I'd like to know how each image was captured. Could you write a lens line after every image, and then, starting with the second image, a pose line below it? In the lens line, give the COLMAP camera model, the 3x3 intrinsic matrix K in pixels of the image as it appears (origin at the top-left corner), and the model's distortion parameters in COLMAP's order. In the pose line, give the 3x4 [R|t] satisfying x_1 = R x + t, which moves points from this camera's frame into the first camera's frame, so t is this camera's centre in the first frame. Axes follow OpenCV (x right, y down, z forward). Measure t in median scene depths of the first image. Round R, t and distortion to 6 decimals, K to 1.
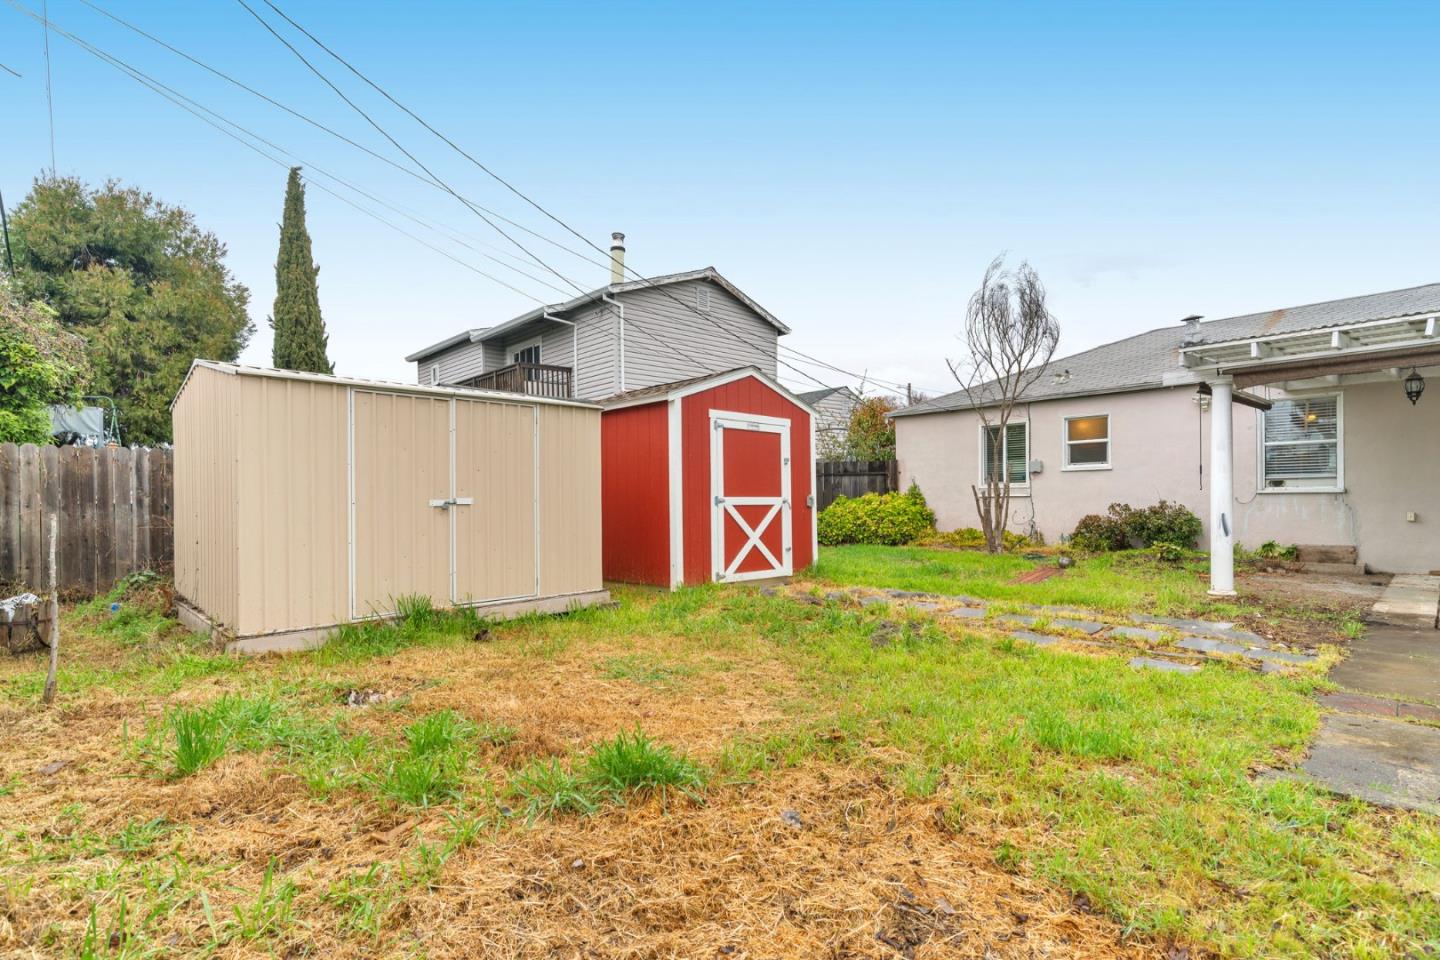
lens RADIAL K [[689.1, 0, 724.5], [0, 689.1, 502.8], [0, 0, 1]] dist [0.002956, 0.001862]
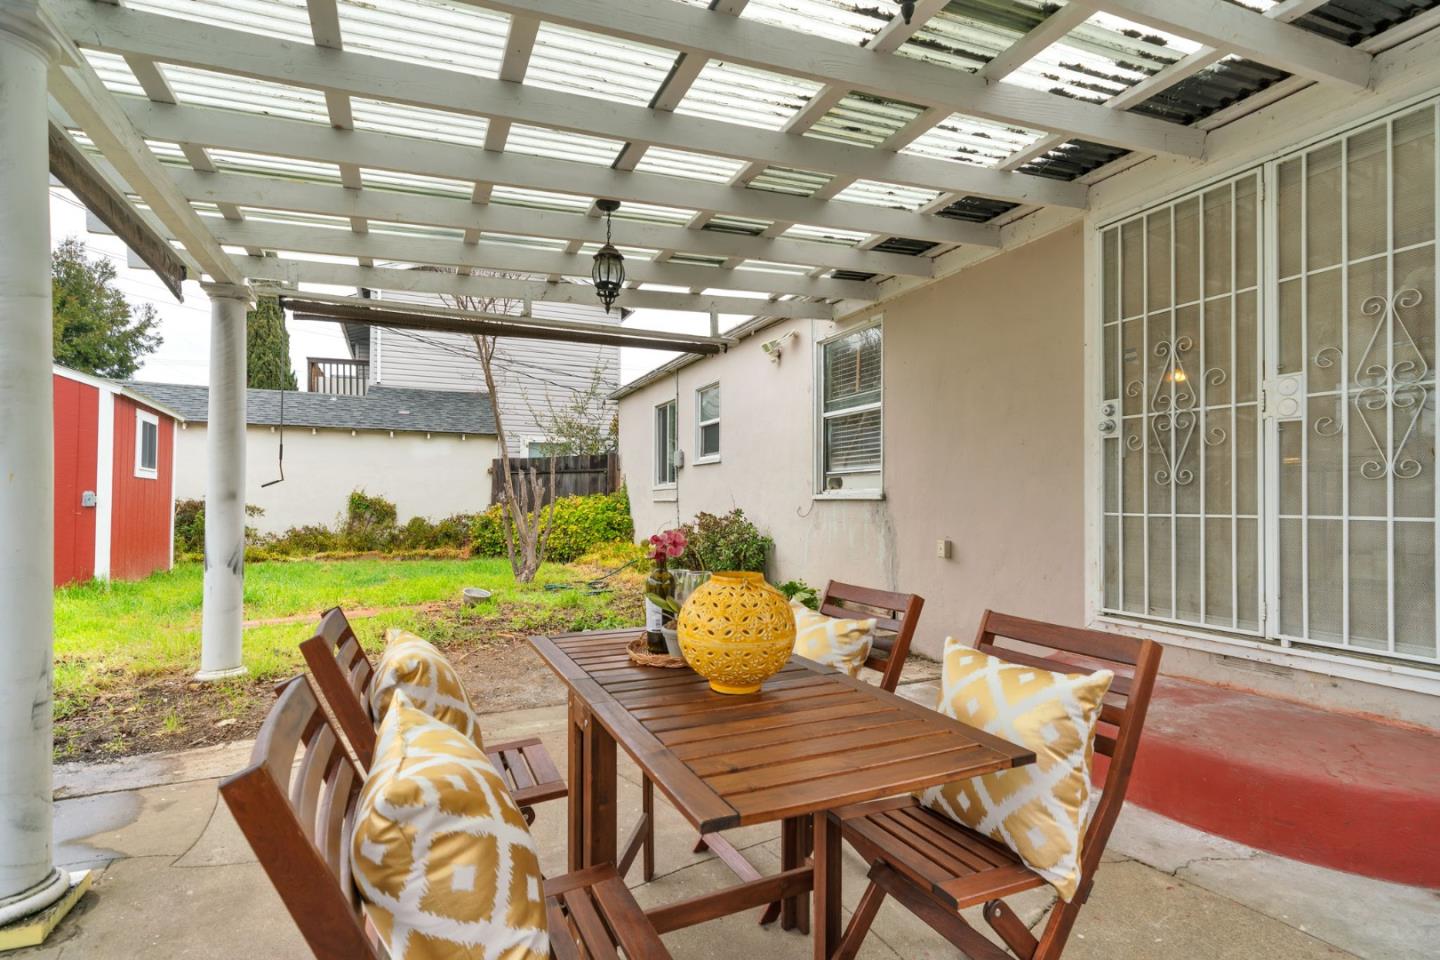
lens RADIAL K [[689.1, 0, 709.0], [0, 689.1, 486.7], [0, 0, 1]] dist [0.002956, 0.001862]
pose [[0.942434, 0.009468, -0.334259, 0.713464], [-0.019388, 0.999465, -0.026355, -0.006012], [0.333831, 0.031319, 0.942113, 0.338186]]
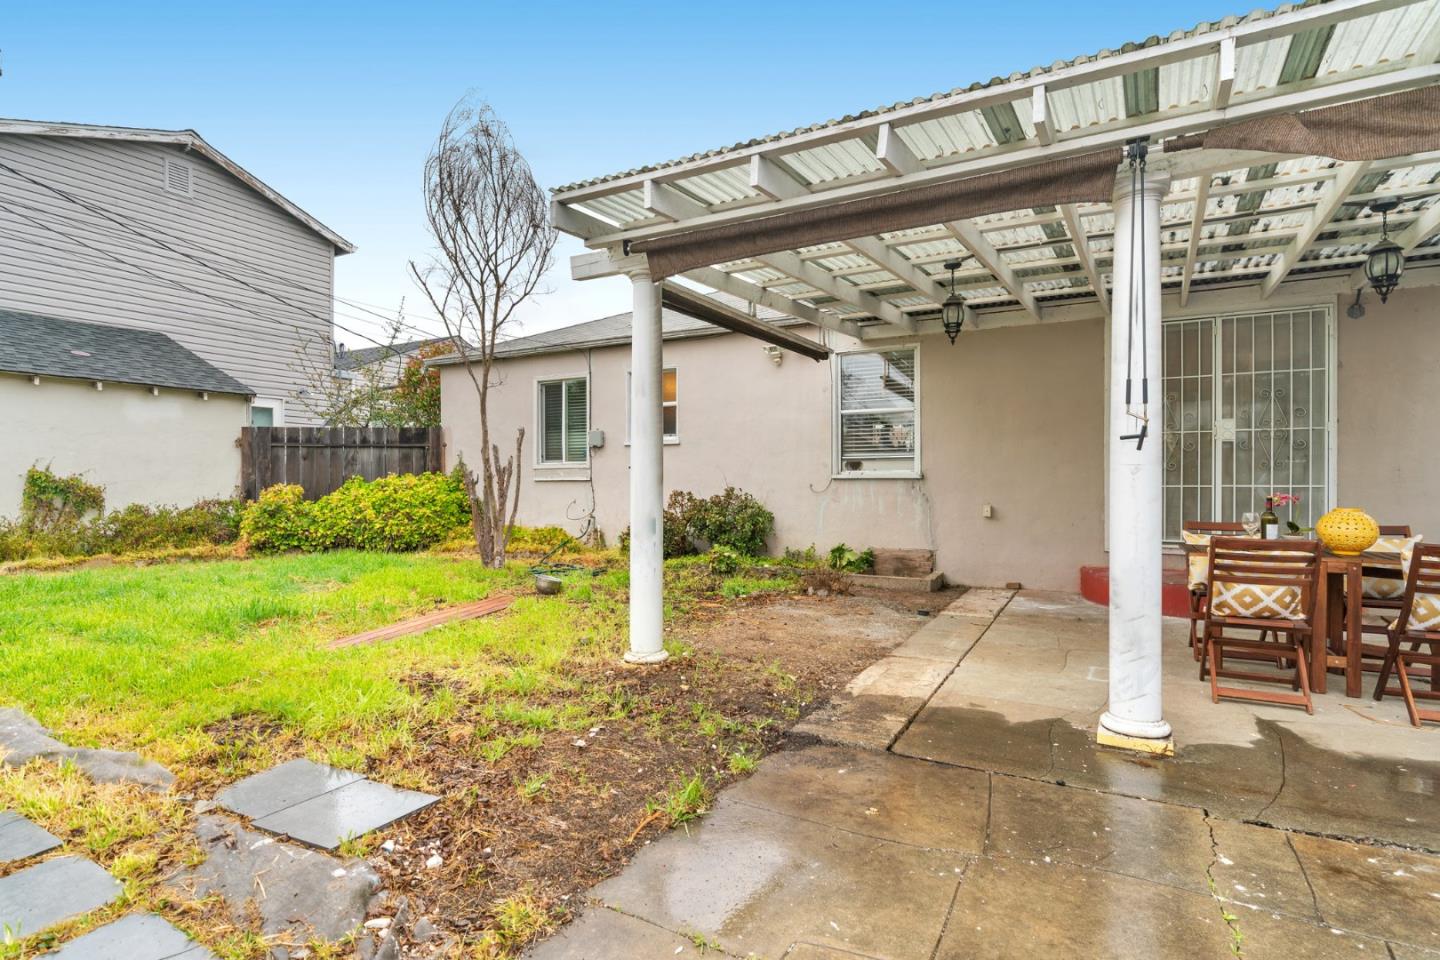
lens RADIAL K [[734.2, 0, 717.1], [0, 734.2, 479.6], [0, 0, 1]] dist [0.002633, 0.000540]
pose [[0.951576, 0.013726, 0.307108, 0.334747], [-0.008951, 0.999816, -0.016952, 0.001250], [-0.307284, 0.013382, 0.951524, 0.237536]]
